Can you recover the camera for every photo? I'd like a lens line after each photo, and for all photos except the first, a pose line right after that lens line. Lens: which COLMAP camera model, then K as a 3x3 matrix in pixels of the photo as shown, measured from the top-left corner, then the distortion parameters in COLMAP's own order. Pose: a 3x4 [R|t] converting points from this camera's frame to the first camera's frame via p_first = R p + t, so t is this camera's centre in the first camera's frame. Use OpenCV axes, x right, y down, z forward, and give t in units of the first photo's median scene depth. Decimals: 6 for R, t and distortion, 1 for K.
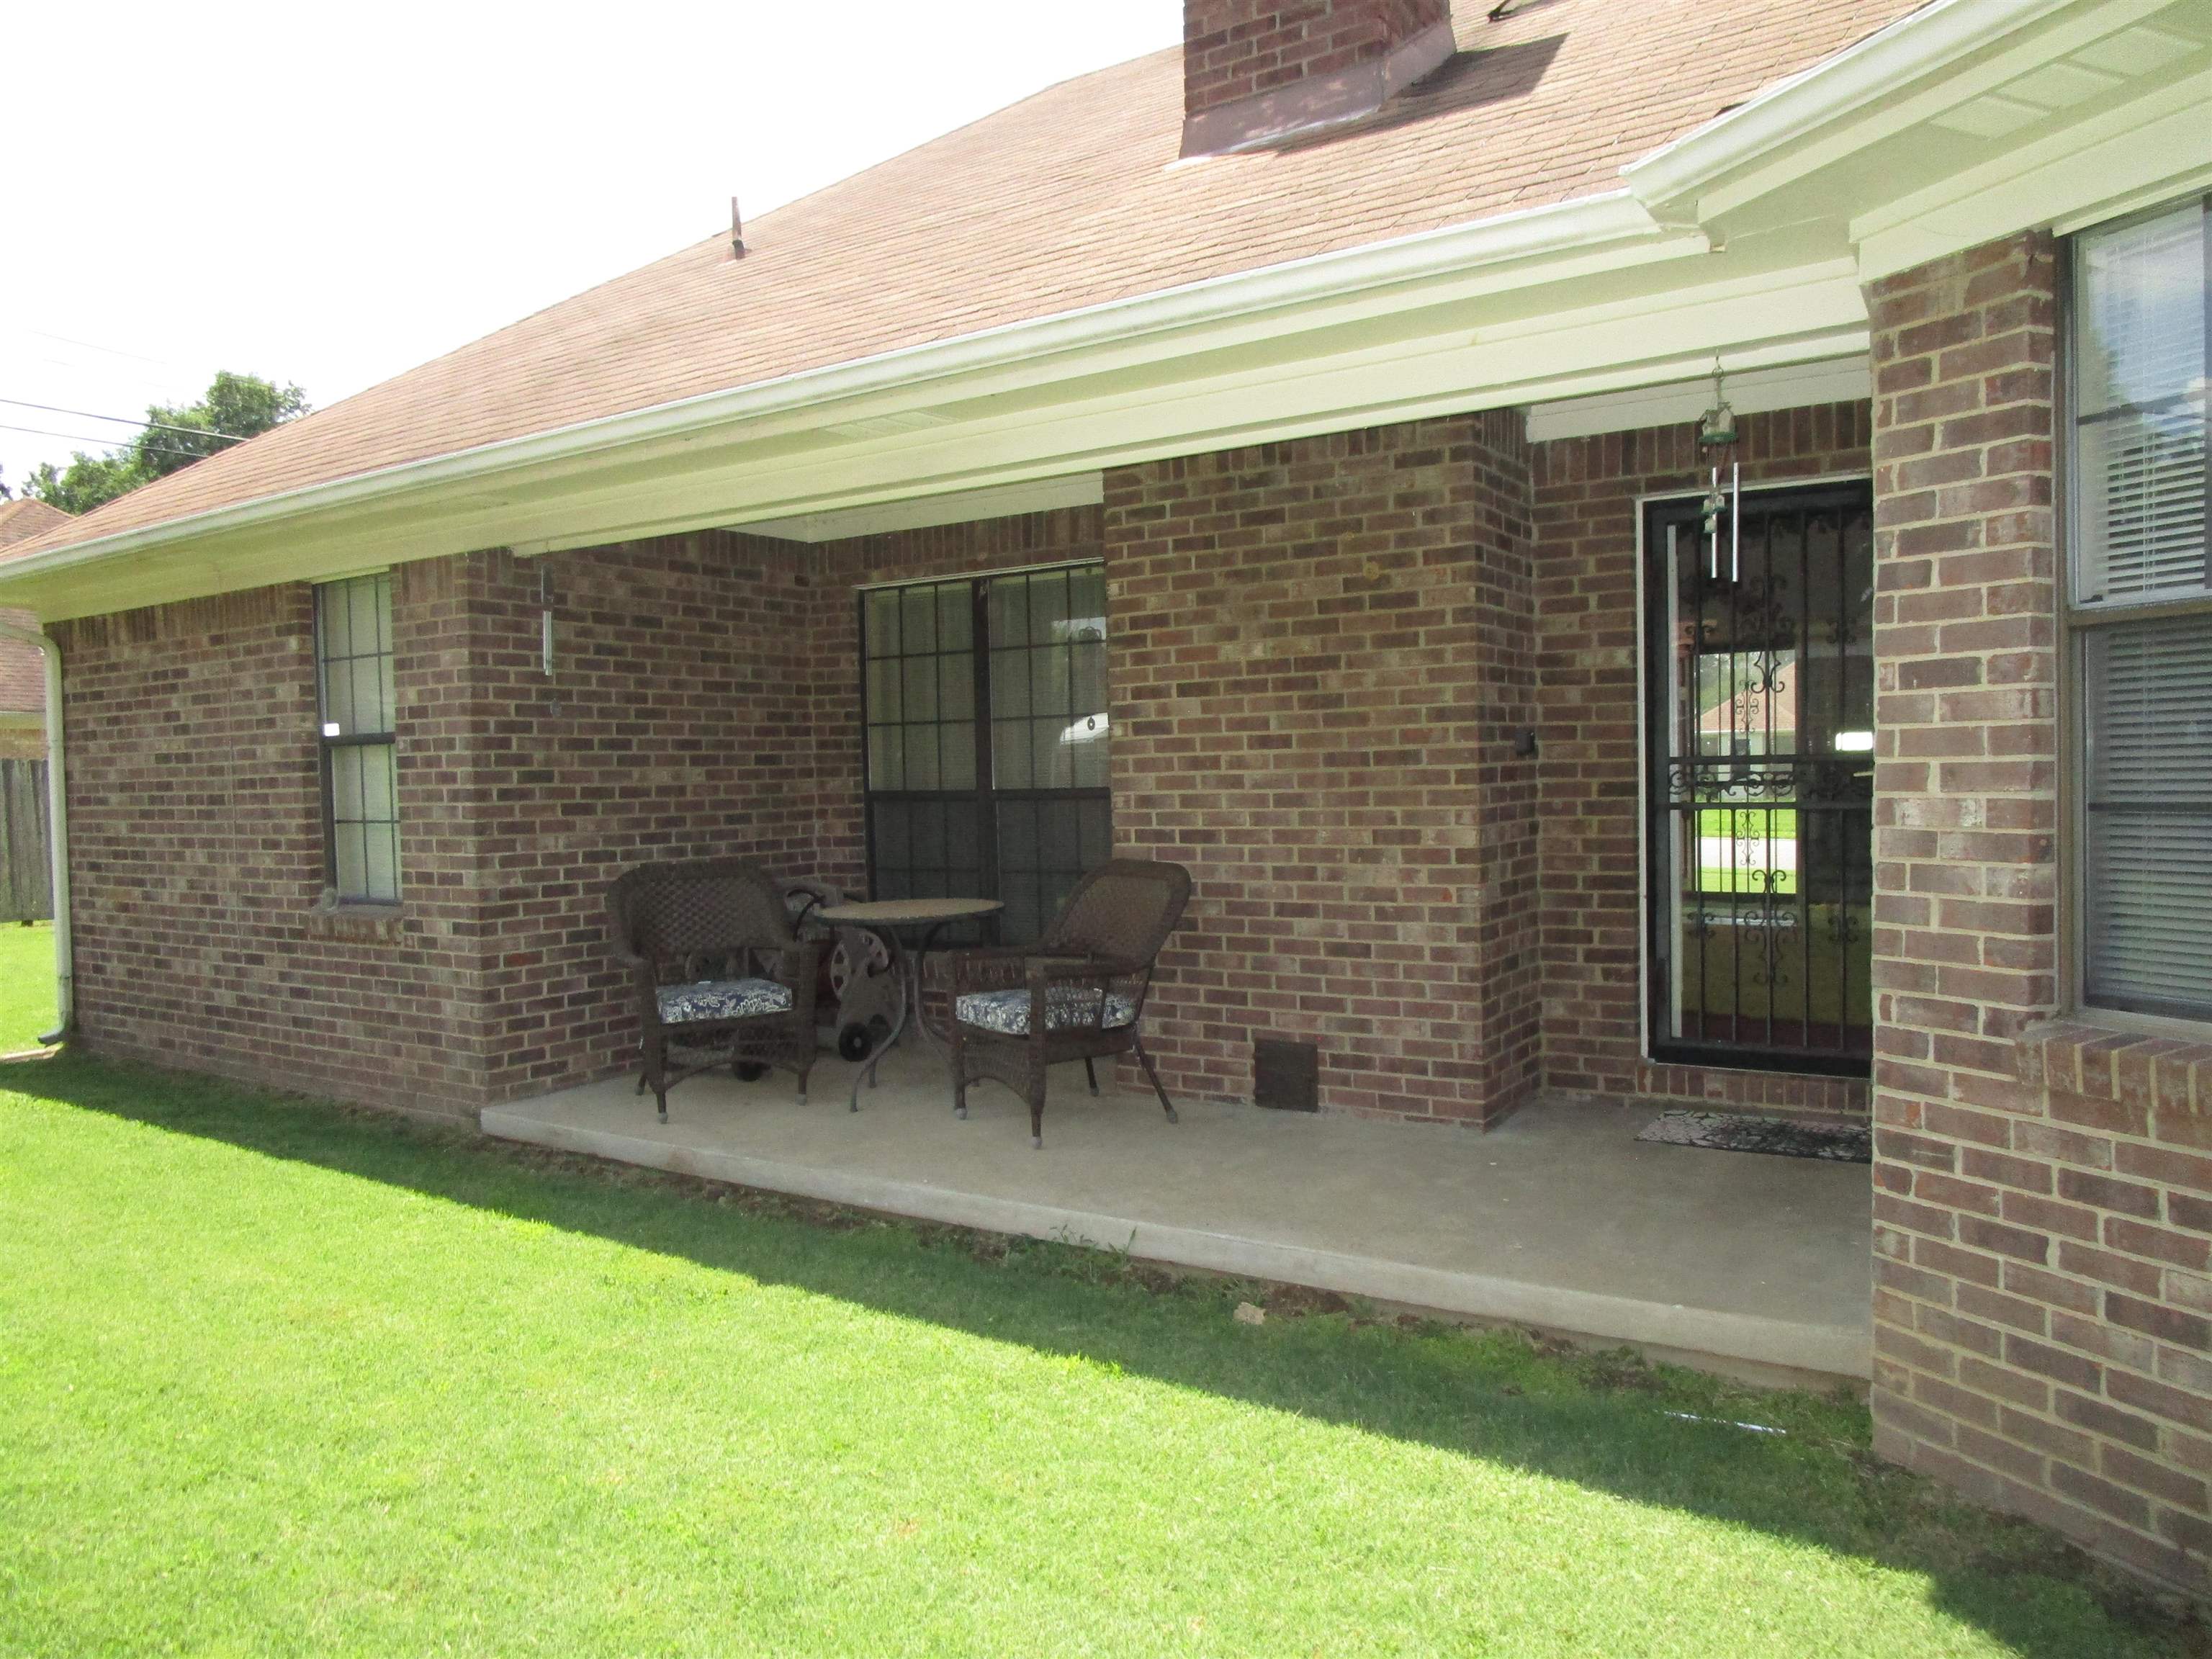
lens RADIAL K [[1568.1, 0, 1107.6], [0, 1568.1, 842.2], [0, 0, 1]] dist [-0.018847, -0.003280]
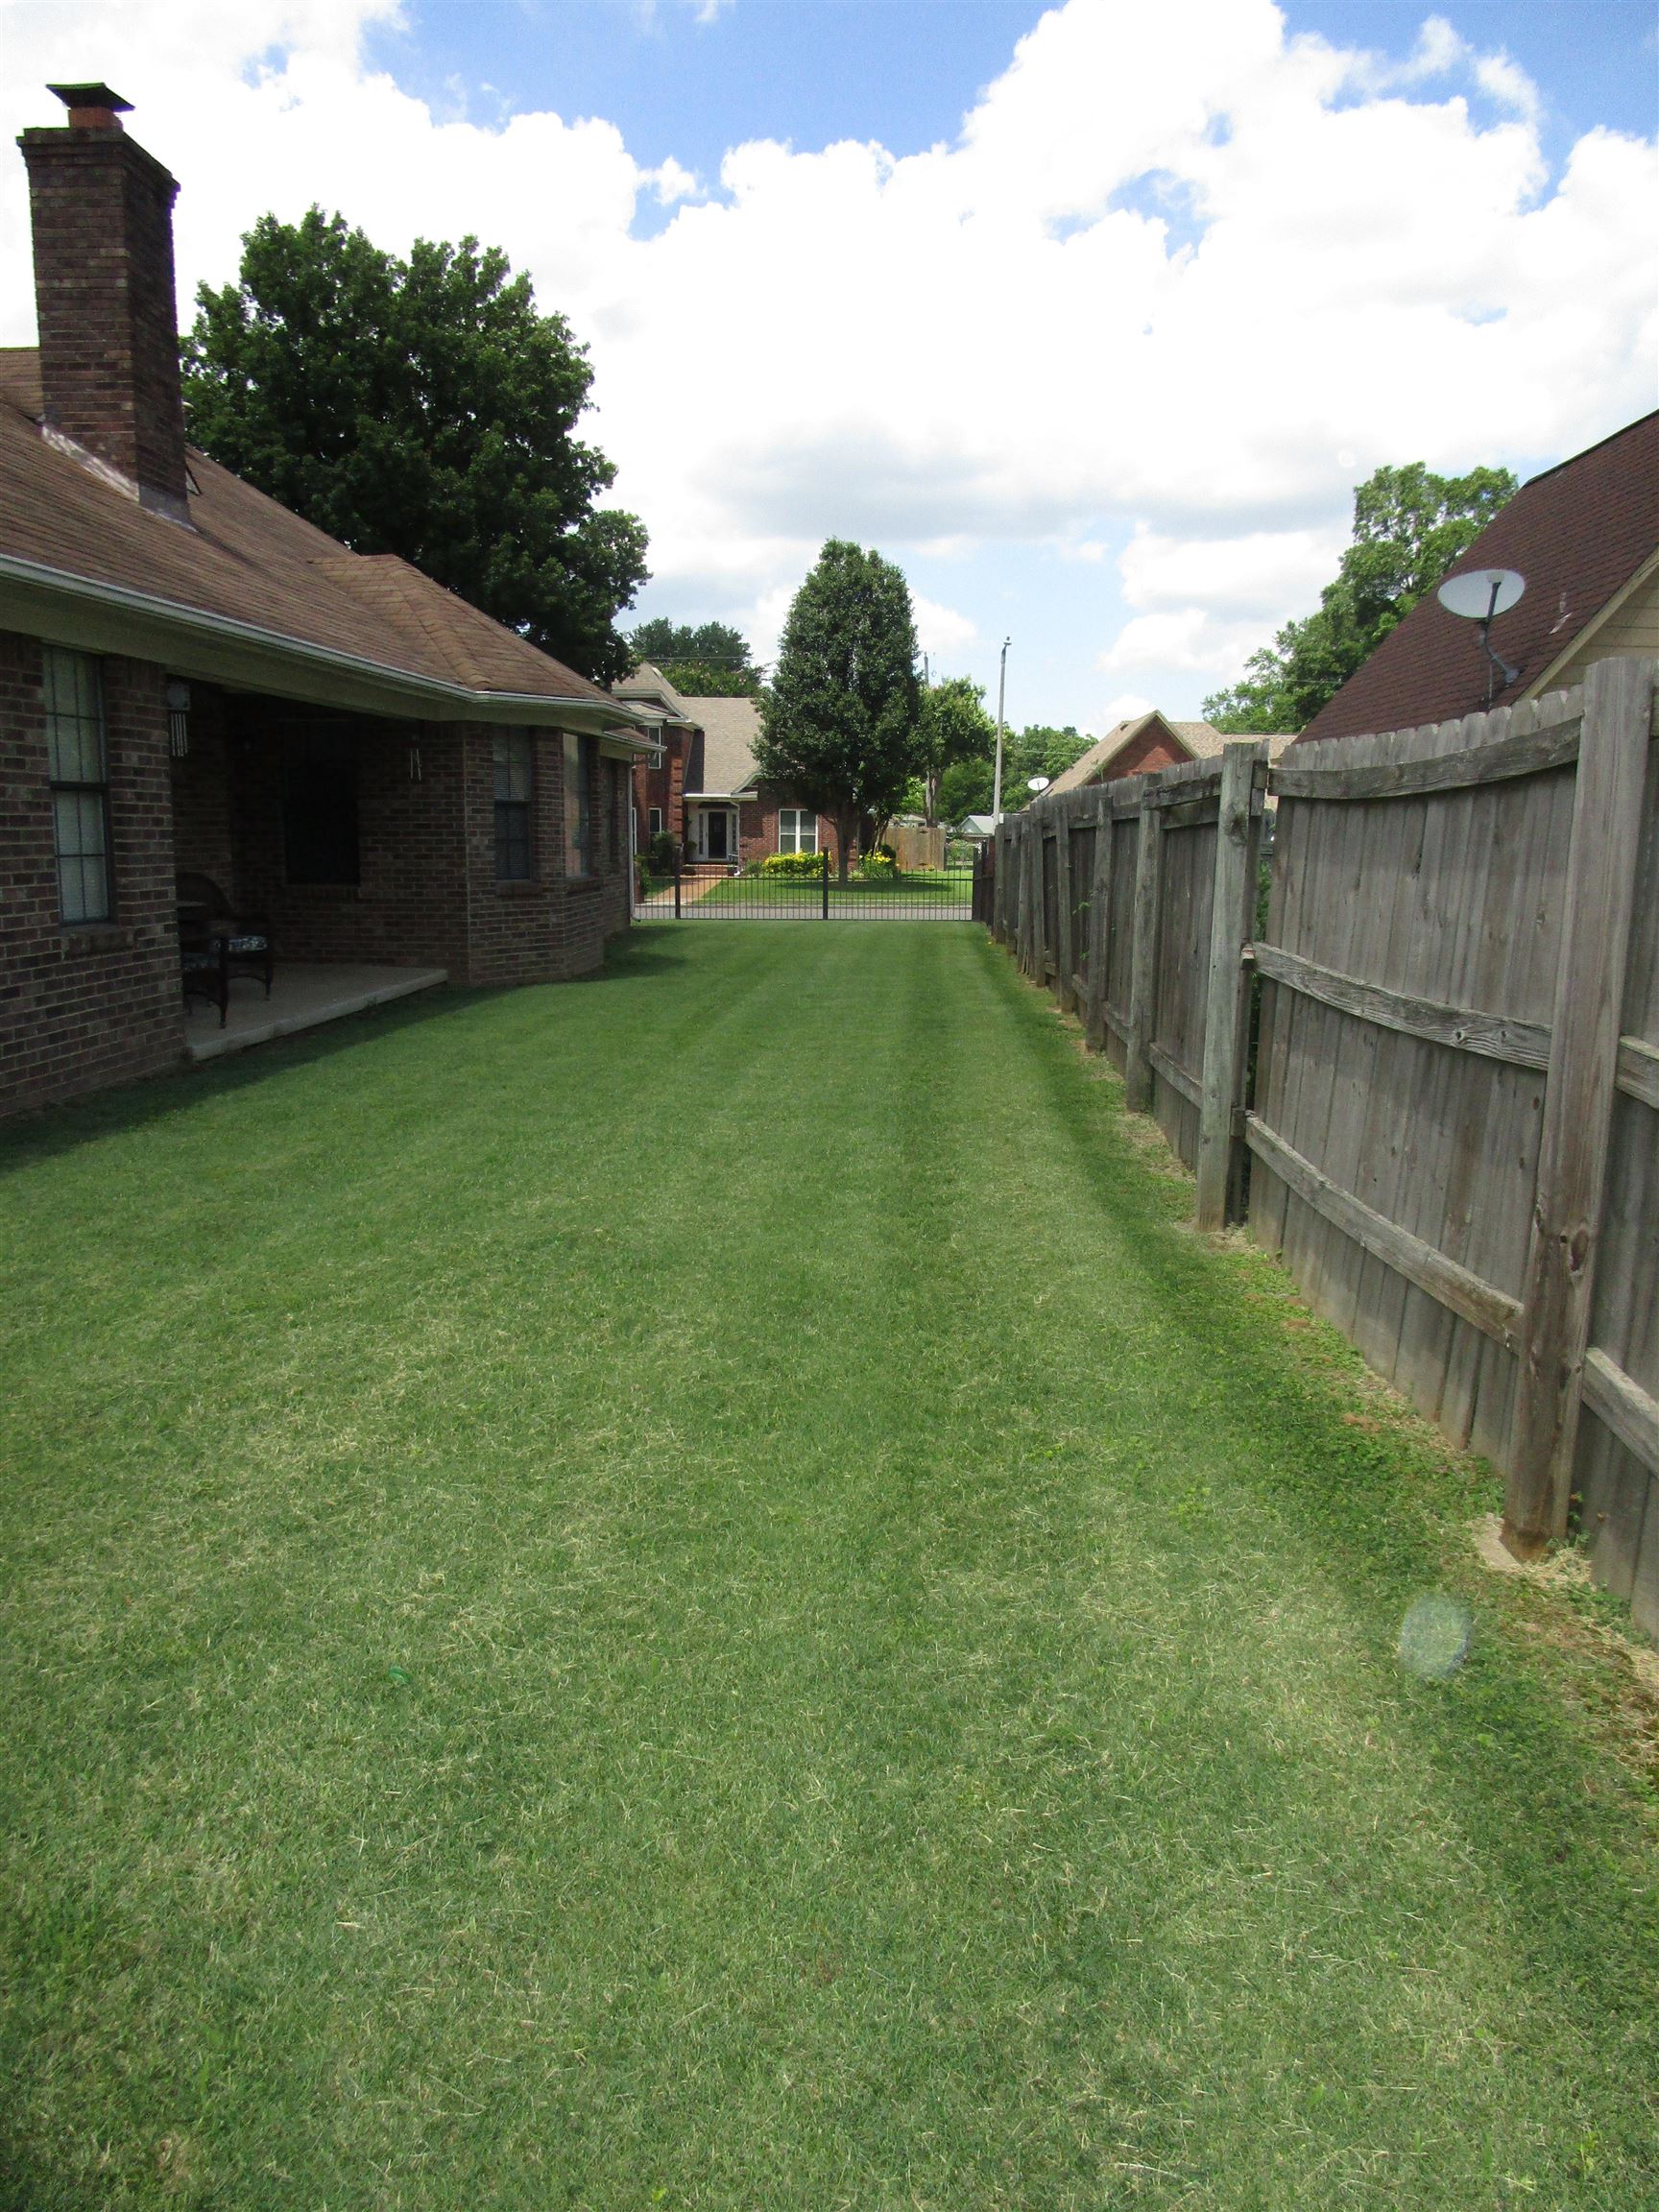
lens RADIAL K [[1568.1, 0, 828.0], [0, 1568.1, 1106.9], [0, 0, 1]] dist [-0.018847, -0.003280]
pose [[-0.505186, -0.137898, 0.851922, -1.835396], [0.034258, 0.983169, 0.179457, -0.018988], [-0.862330, 0.119844, -0.491959, 1.121556]]
